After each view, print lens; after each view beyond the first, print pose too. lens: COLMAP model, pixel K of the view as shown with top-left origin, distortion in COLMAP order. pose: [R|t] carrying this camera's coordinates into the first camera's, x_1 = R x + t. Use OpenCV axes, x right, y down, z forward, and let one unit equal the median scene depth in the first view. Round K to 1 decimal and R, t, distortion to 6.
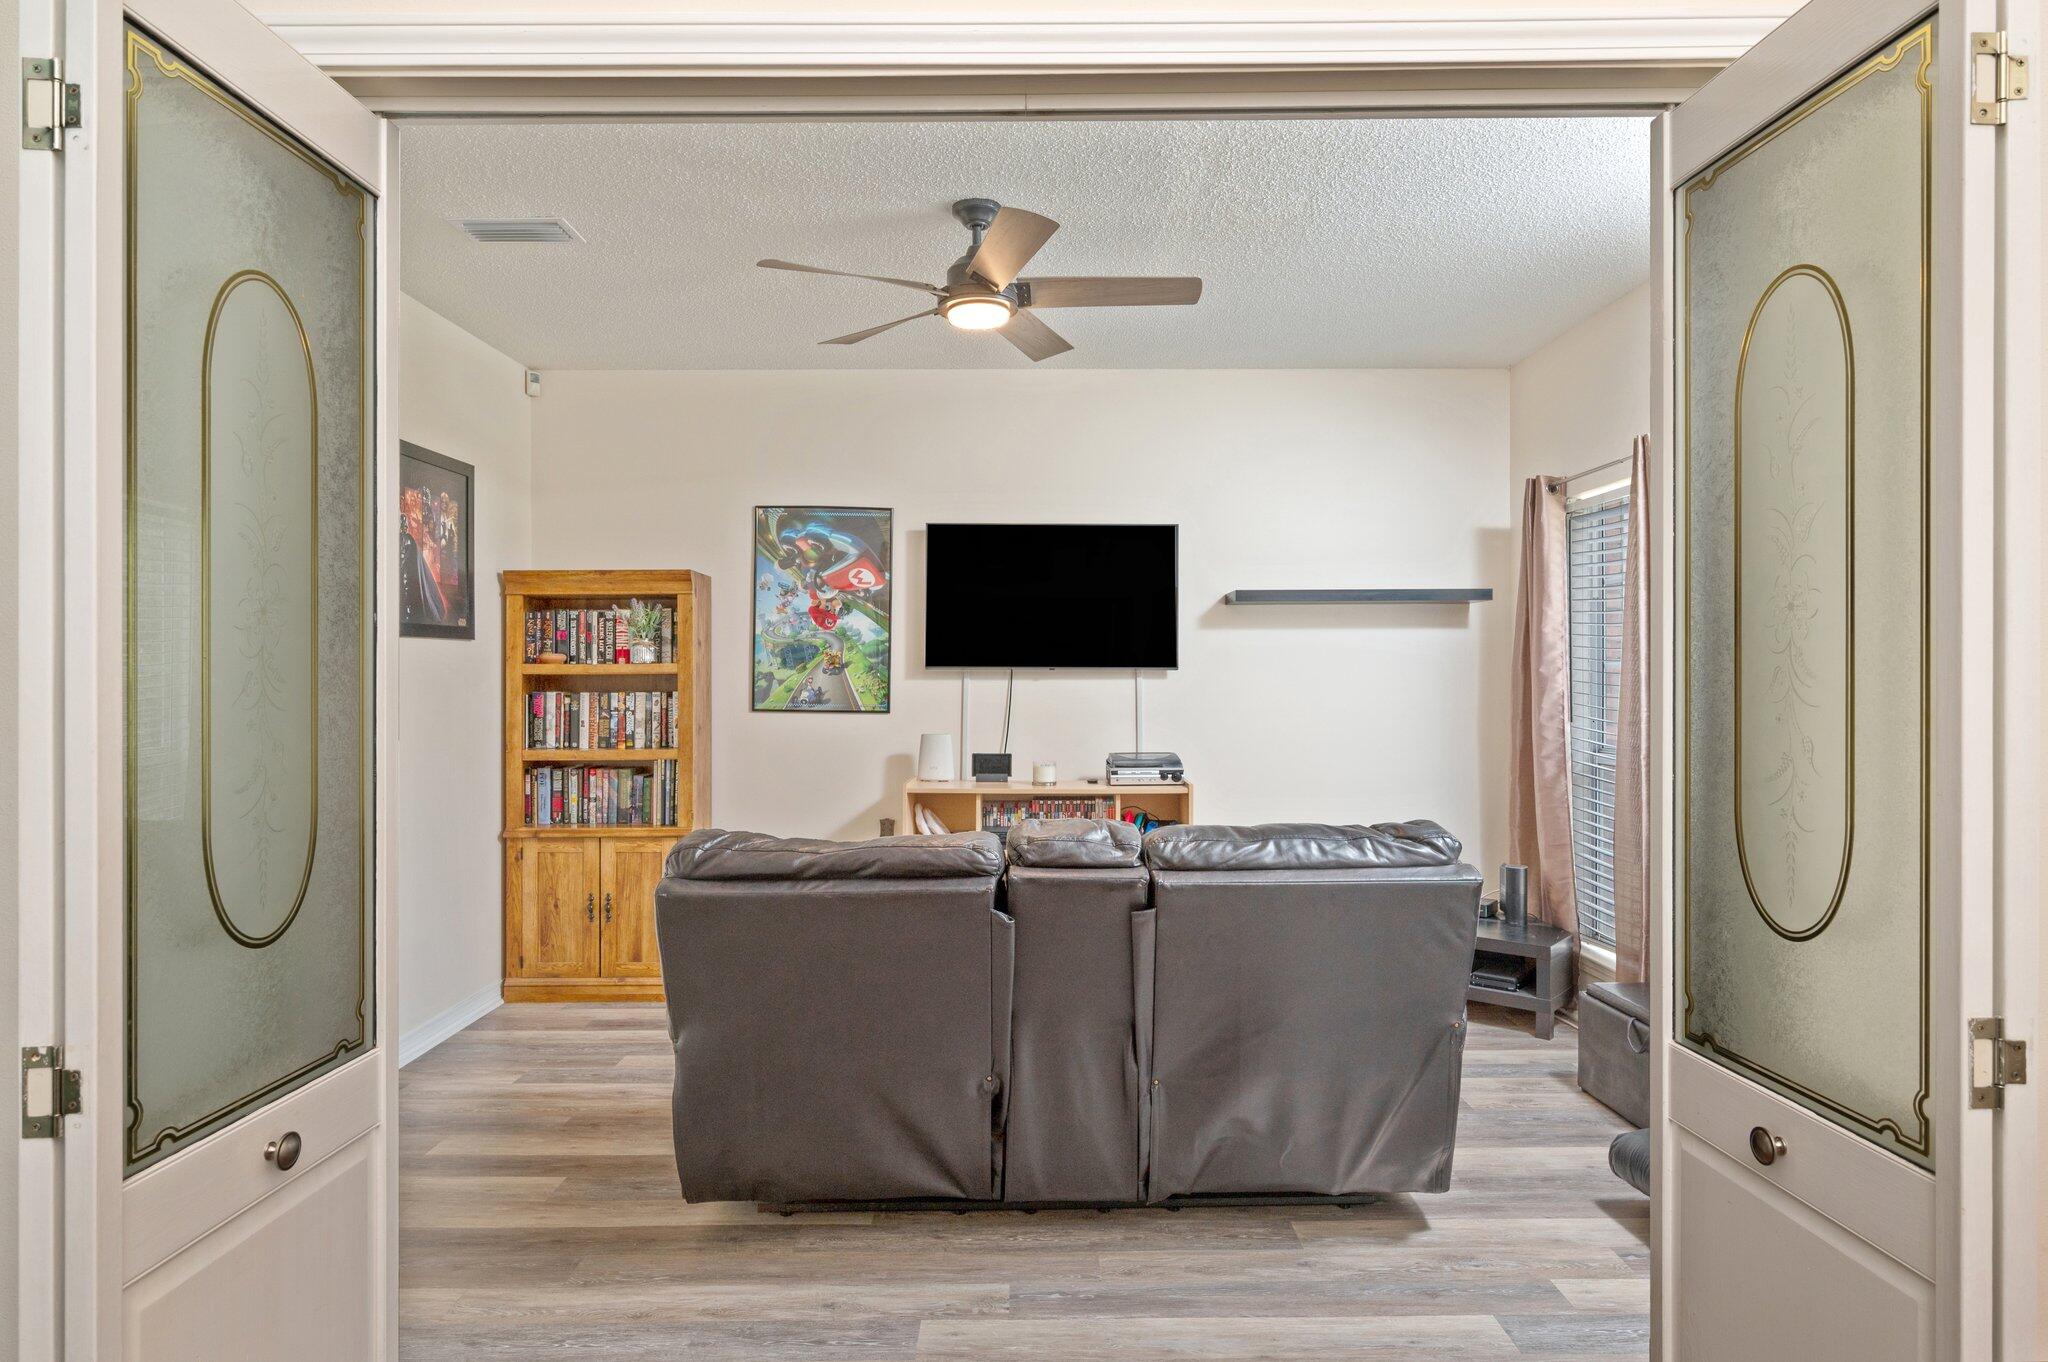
lens RADIAL K [[1182.2, 0, 1024.0], [0, 1182.2, 681.0], [0, 0, 1]] dist [0.002526, 0.000130]
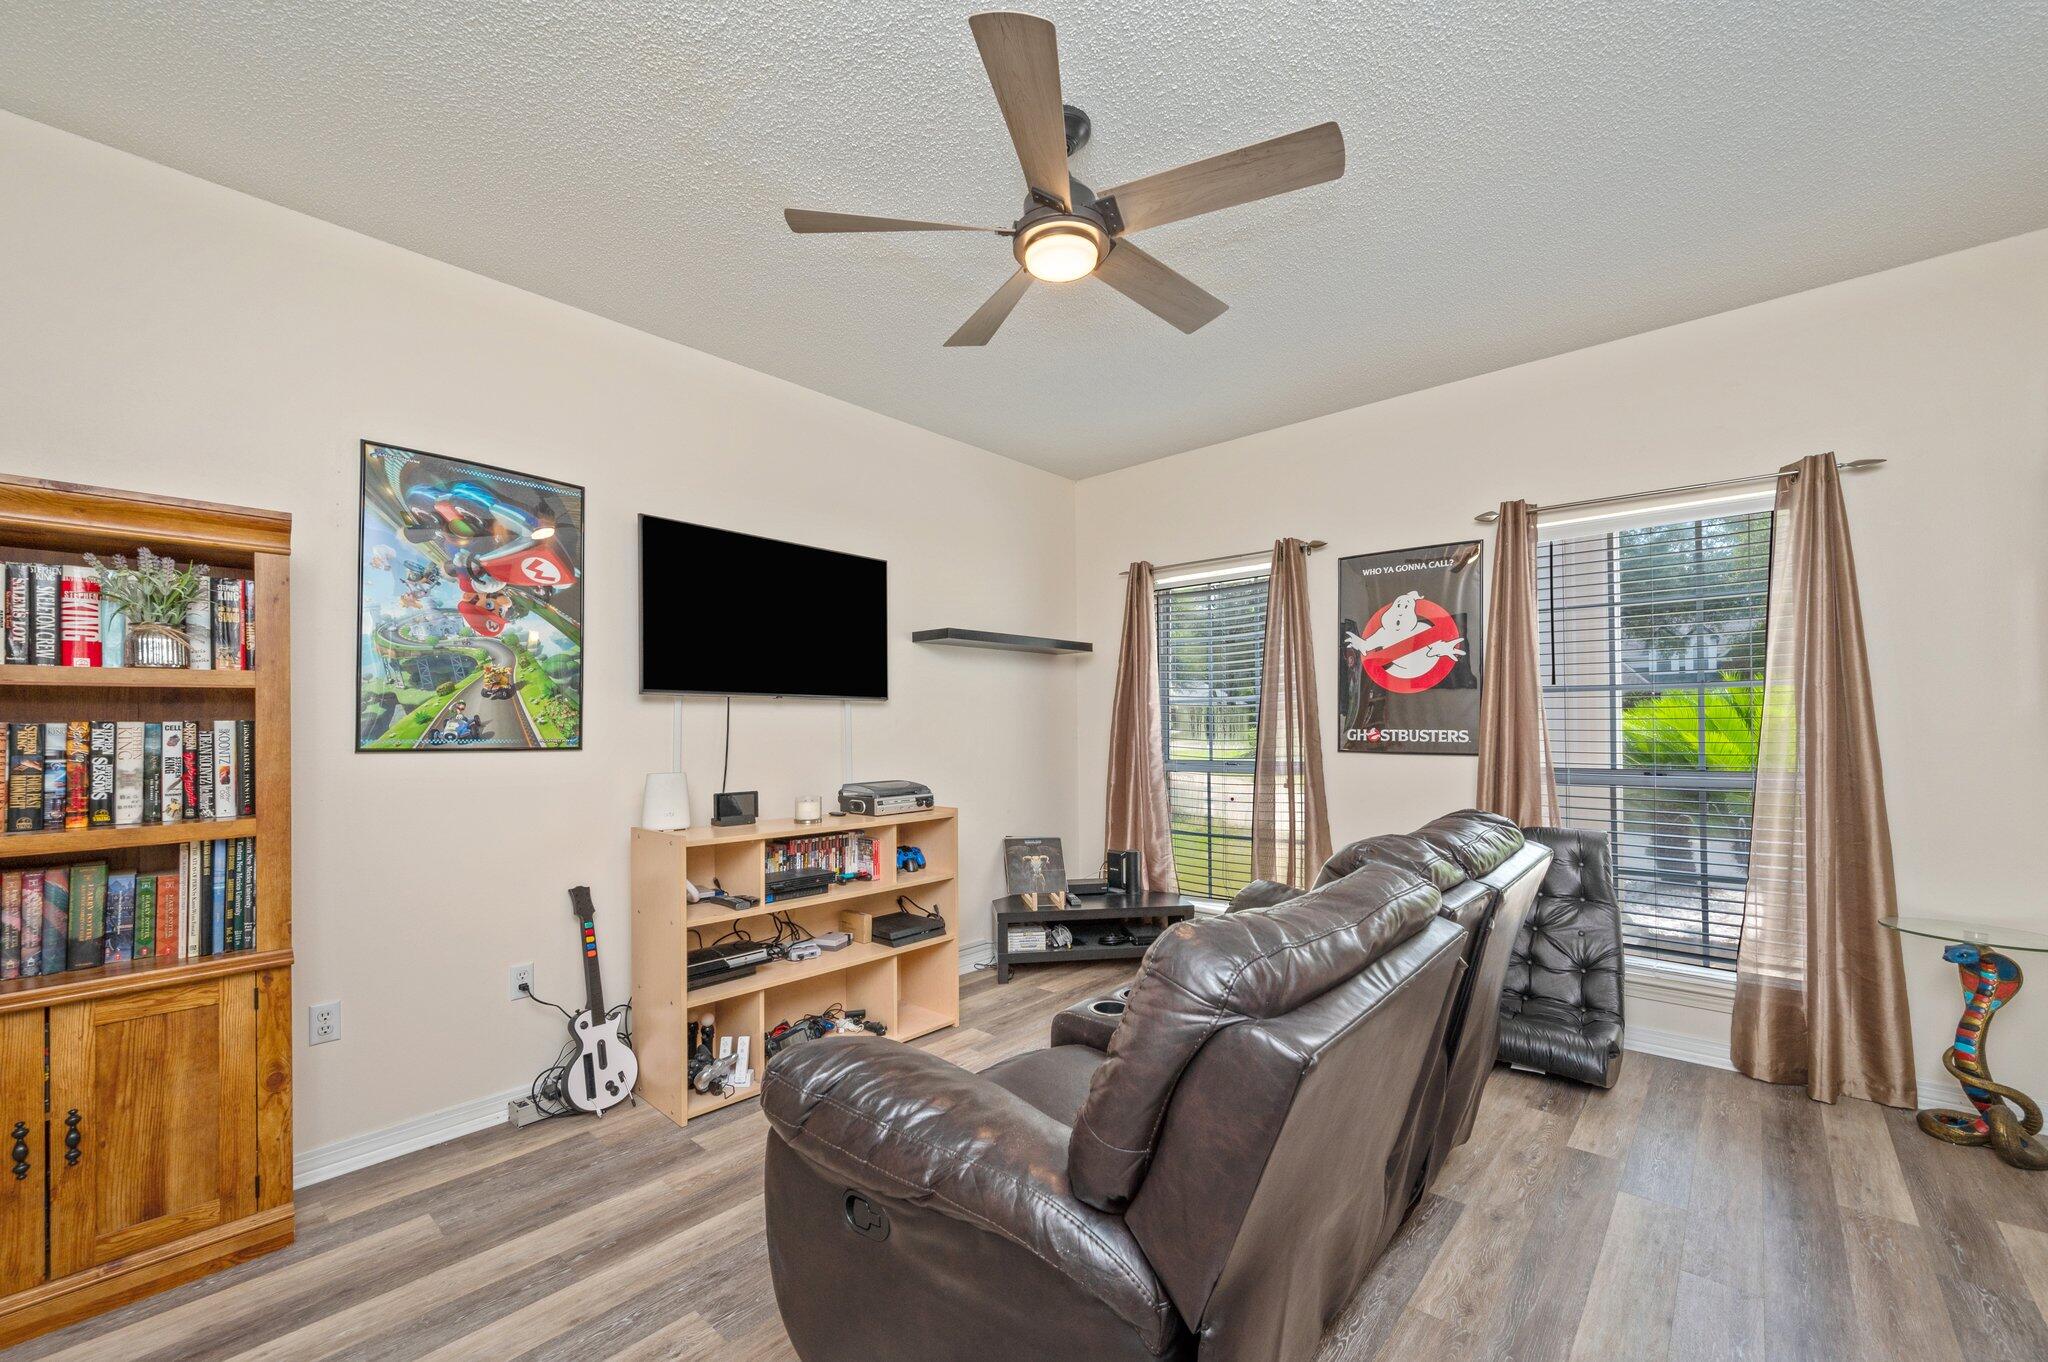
lens RADIAL K [[817.2, 0, 1025.9], [0, 817.2, 725.1], [0, 0, 1]] dist [-0.001256, -0.000134]
pose [[0.665664, -0.002753, 0.746247, -0.321095], [0.007720, 0.999965, -0.003198, 0.014954], [-0.746212, 0.007890, 0.665662, 0.426456]]
